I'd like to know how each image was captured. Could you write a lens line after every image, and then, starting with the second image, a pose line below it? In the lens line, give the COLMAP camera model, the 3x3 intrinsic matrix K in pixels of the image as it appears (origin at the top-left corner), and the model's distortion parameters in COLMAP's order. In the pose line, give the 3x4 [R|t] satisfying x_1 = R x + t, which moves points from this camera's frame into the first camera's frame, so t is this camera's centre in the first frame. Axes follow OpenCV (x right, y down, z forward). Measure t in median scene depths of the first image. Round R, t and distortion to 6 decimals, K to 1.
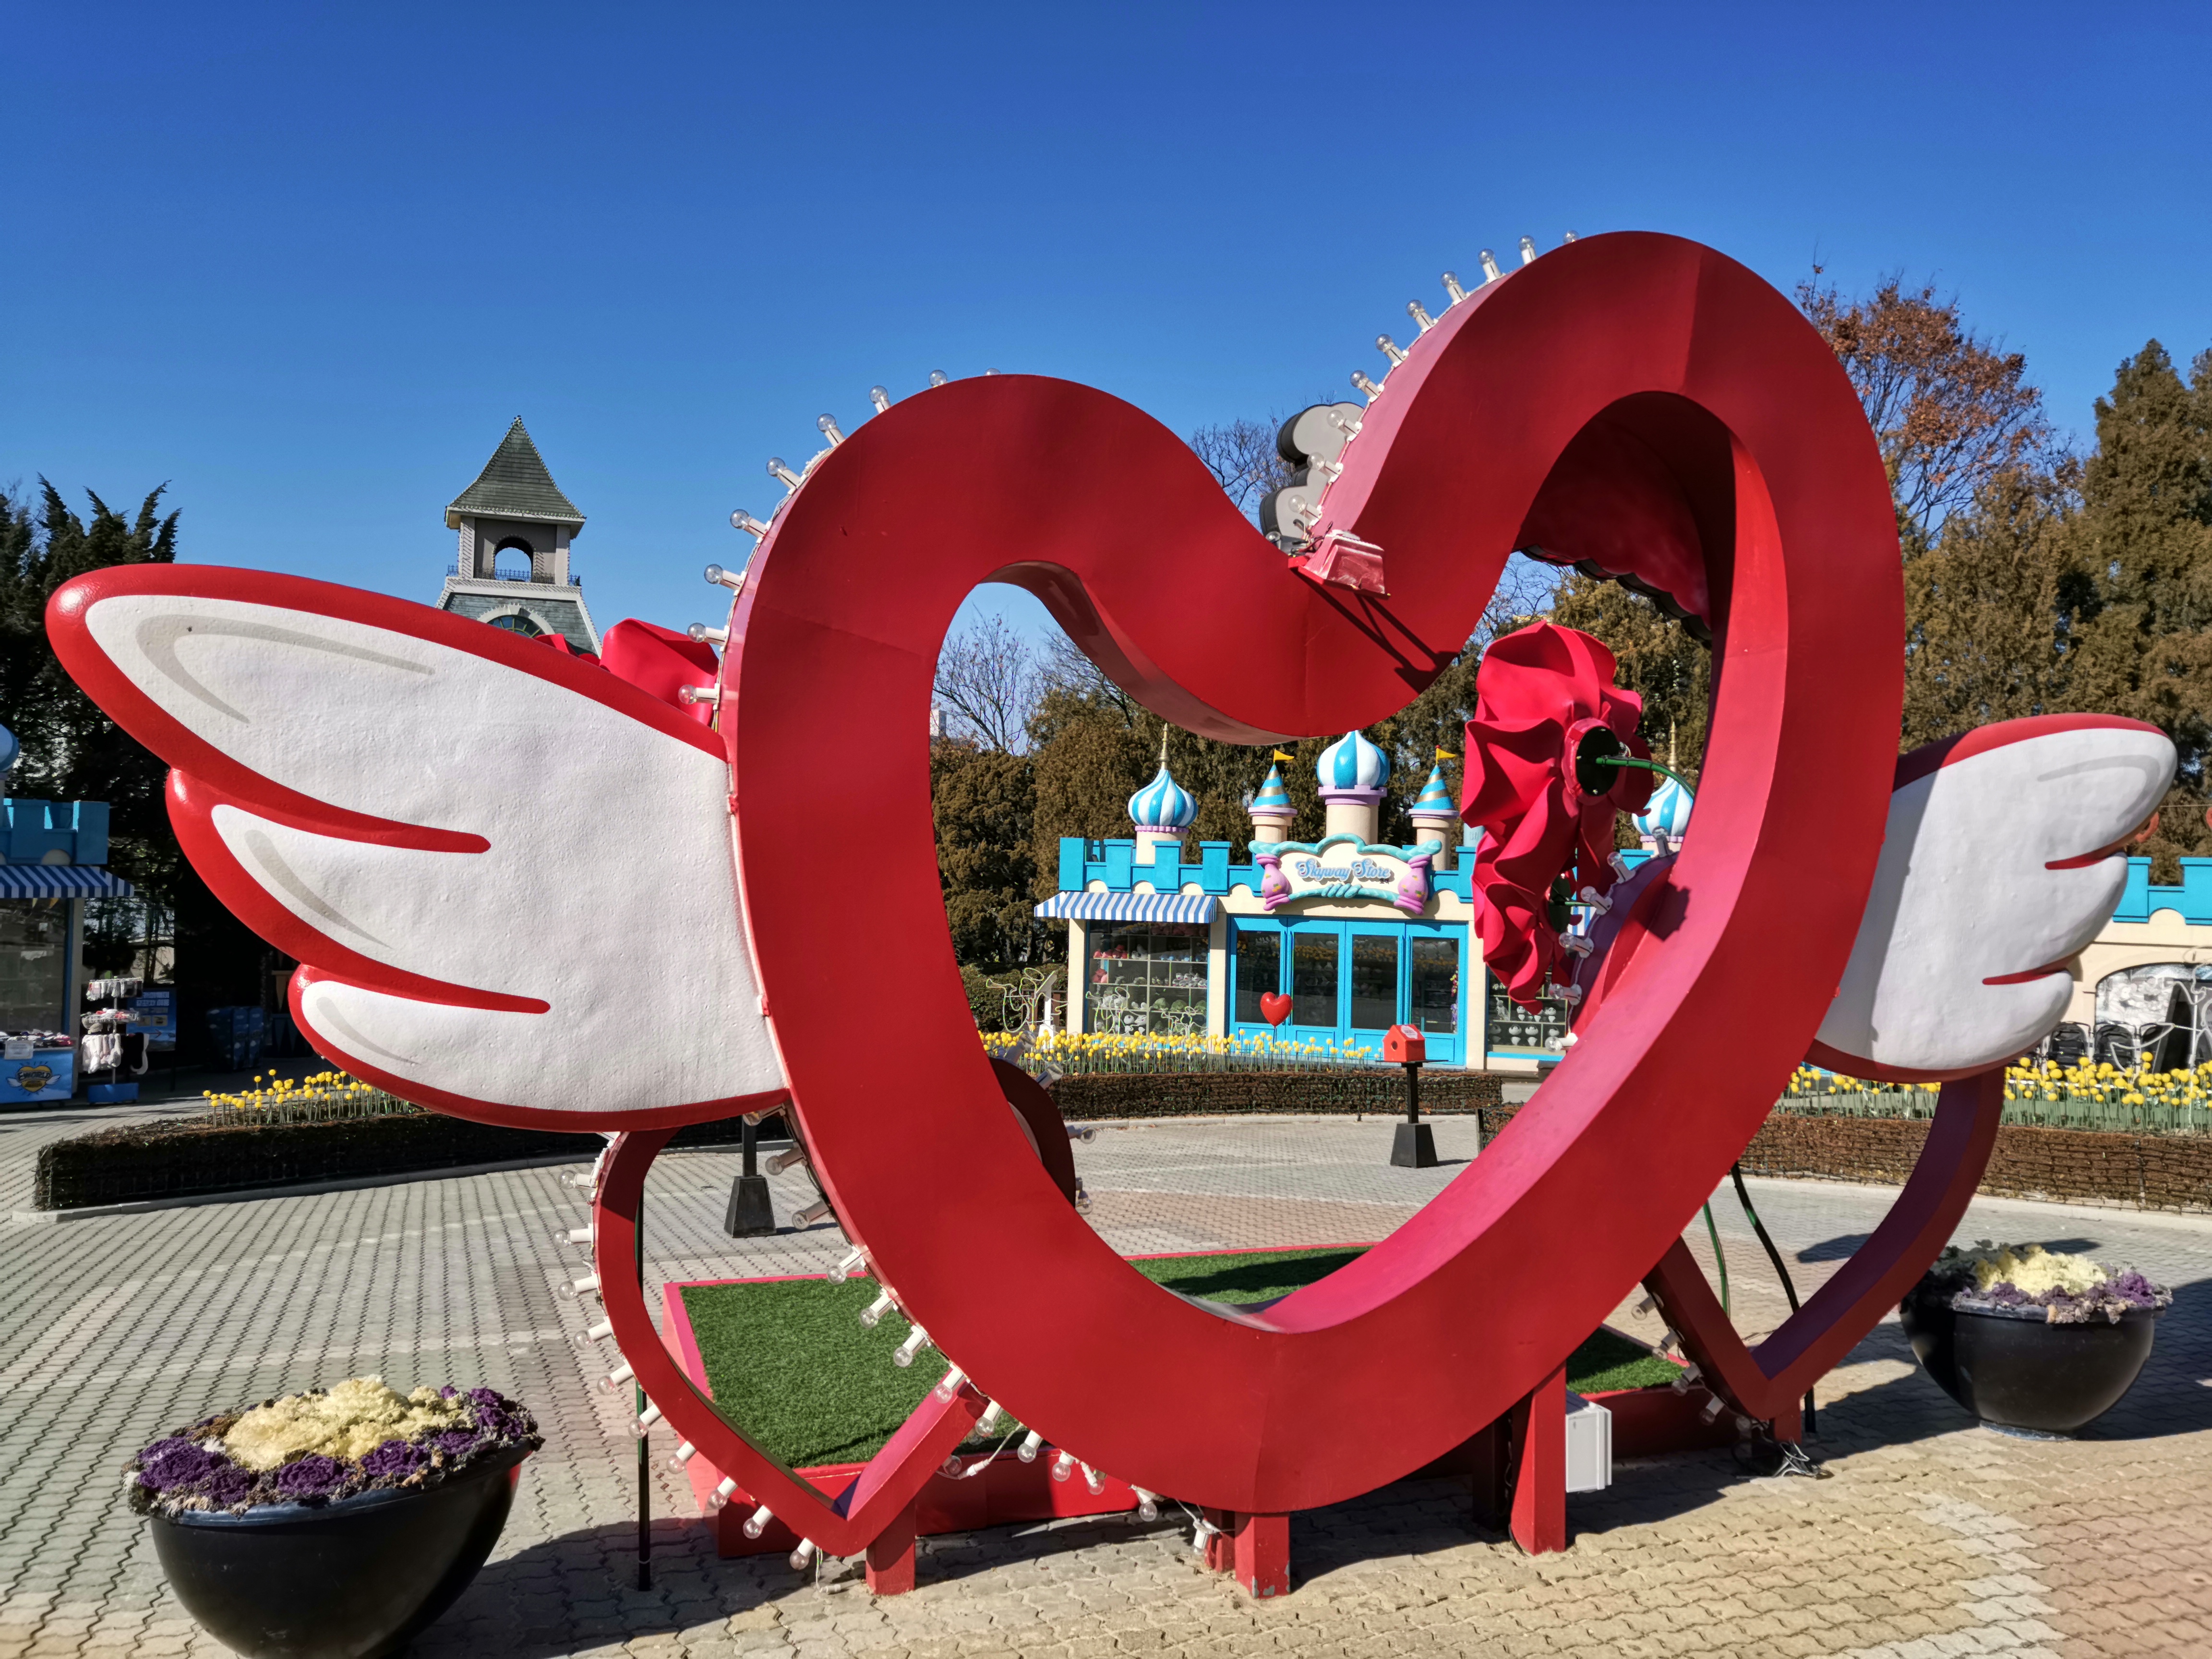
lens RADIAL K [[1742.8, 0, 1109.1], [0, 1742.8, 830.9], [0, 0, 1]] dist [-0.015444, 0.059654]
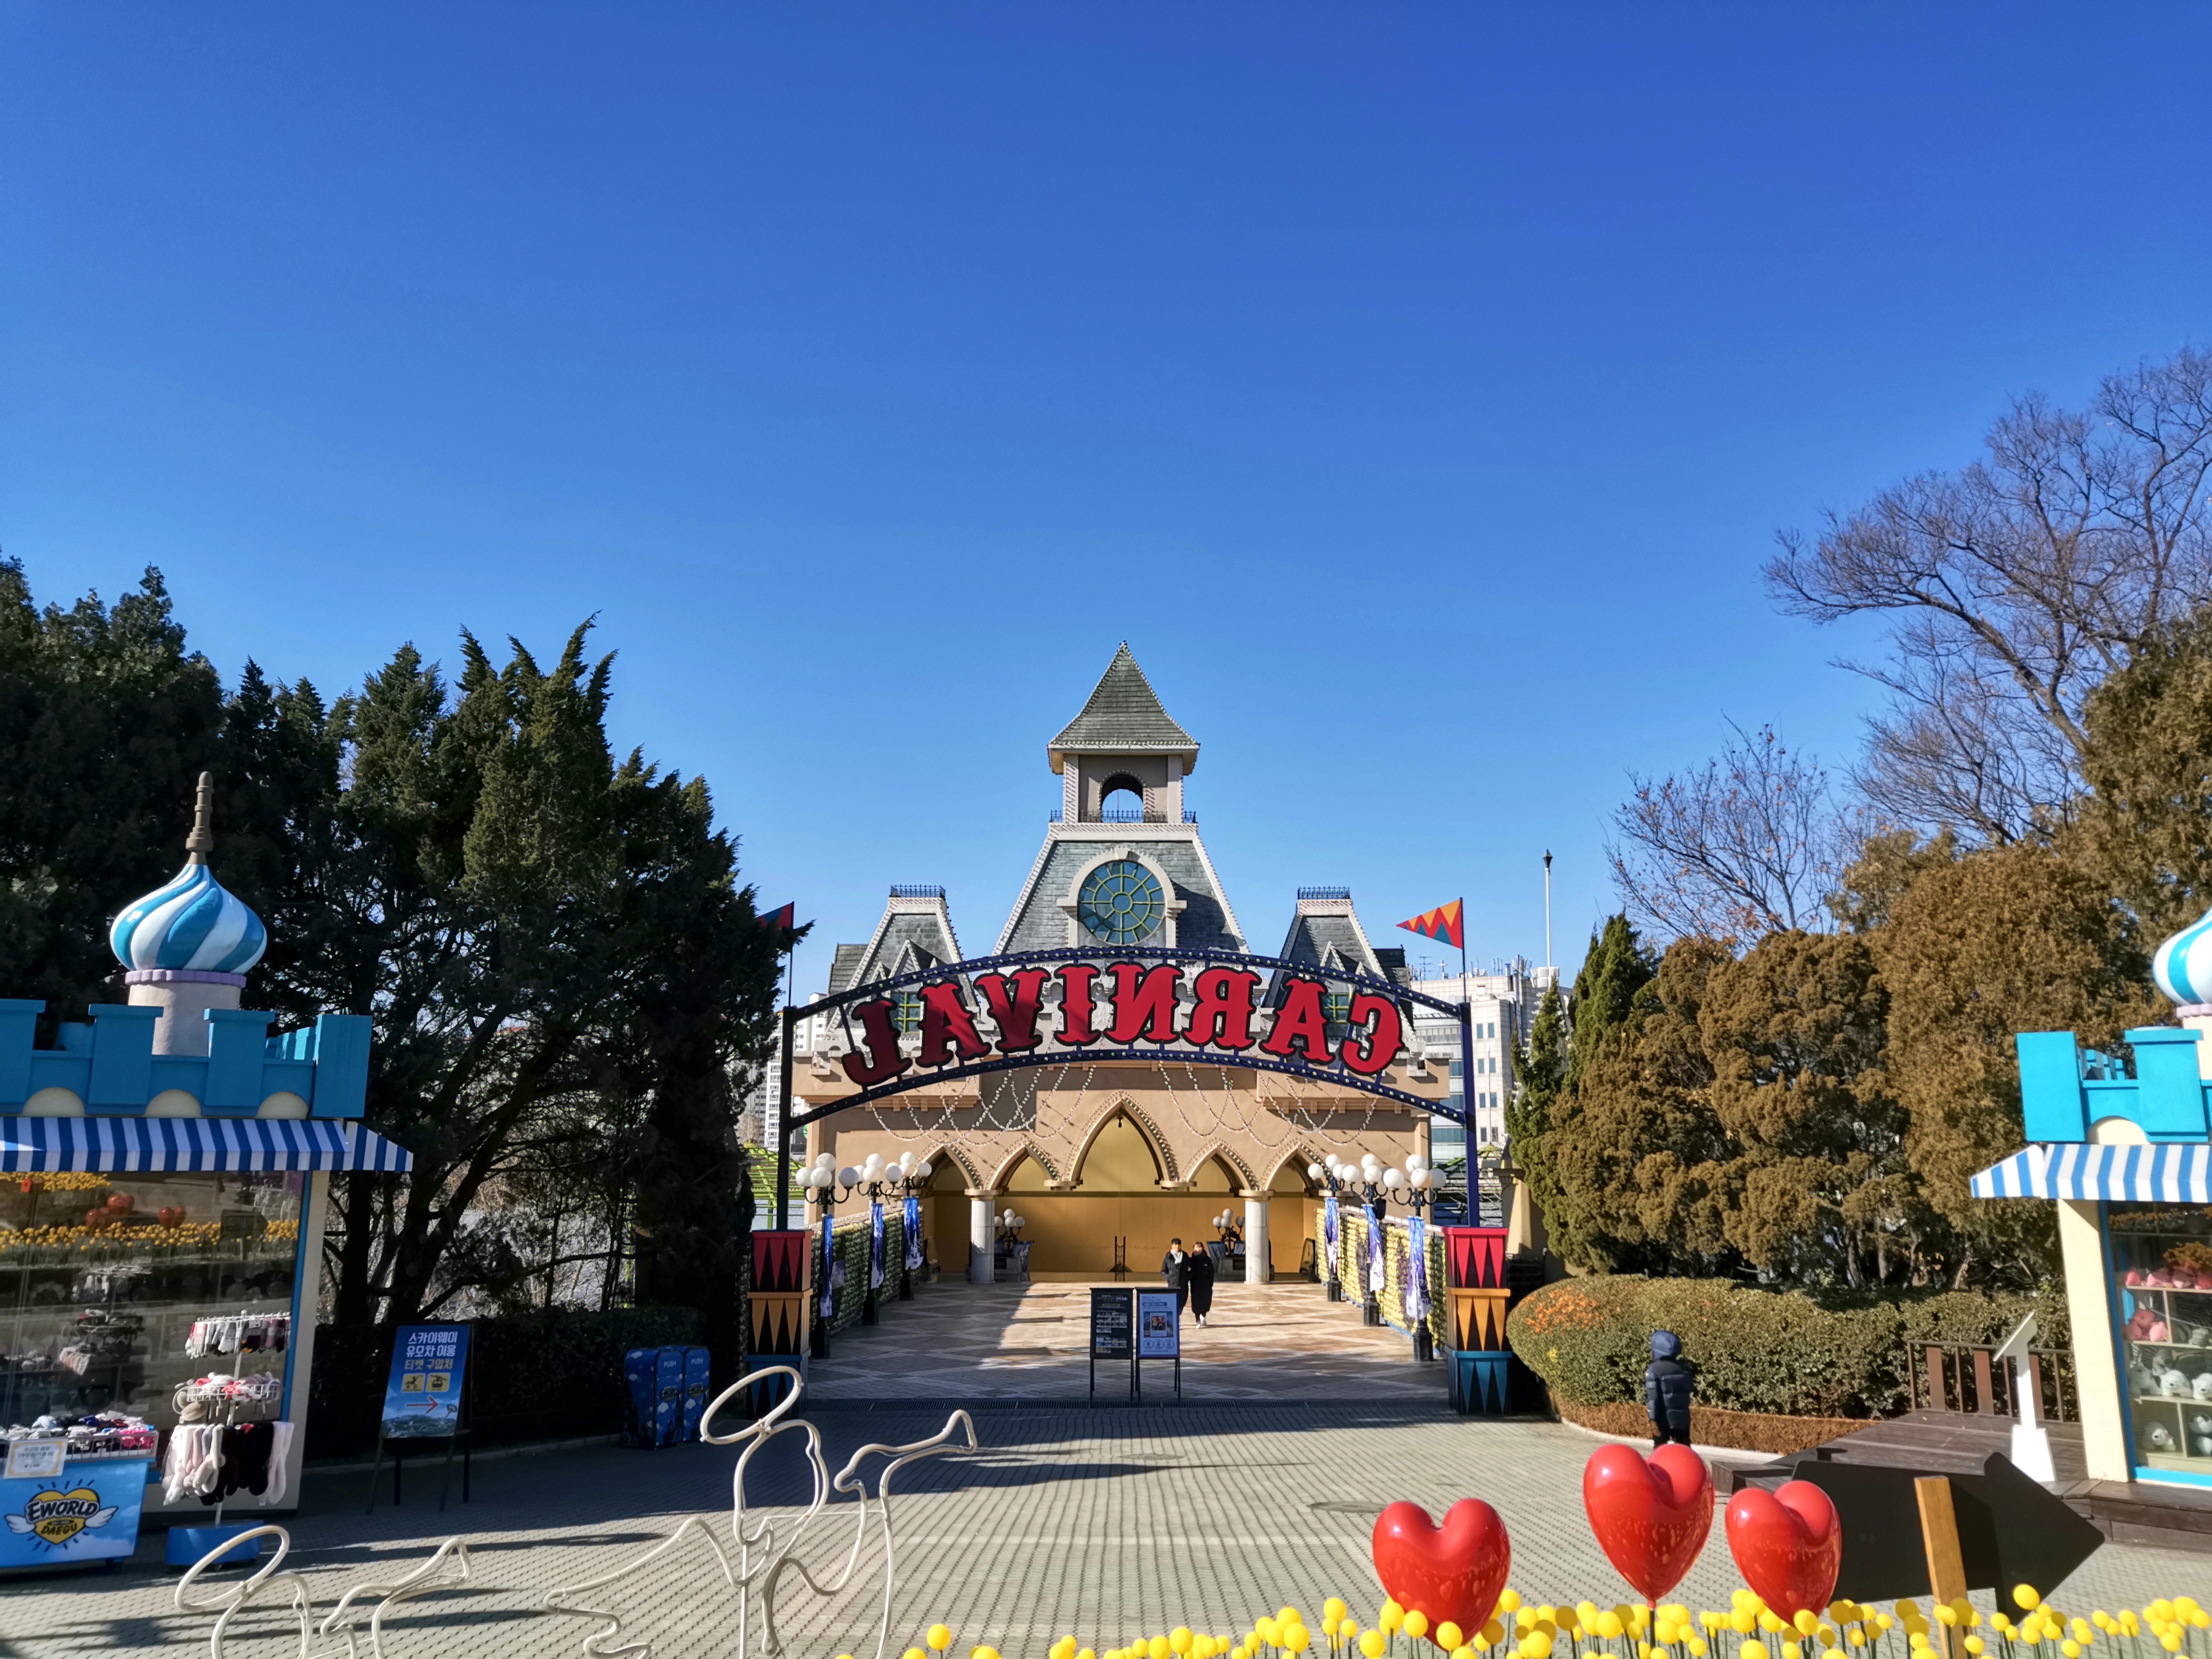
lens RADIAL K [[1728.8, 0, 1091.3], [0, 1728.8, 802.2], [0, 0, 1]] dist [0.003958, 0.029830]
pose [[0.926145, -0.094119, -0.365236, -0.085423], [0.022644, 0.980493, -0.195247, 0.029890], [0.376488, 0.172556, 0.910209, 0.437513]]
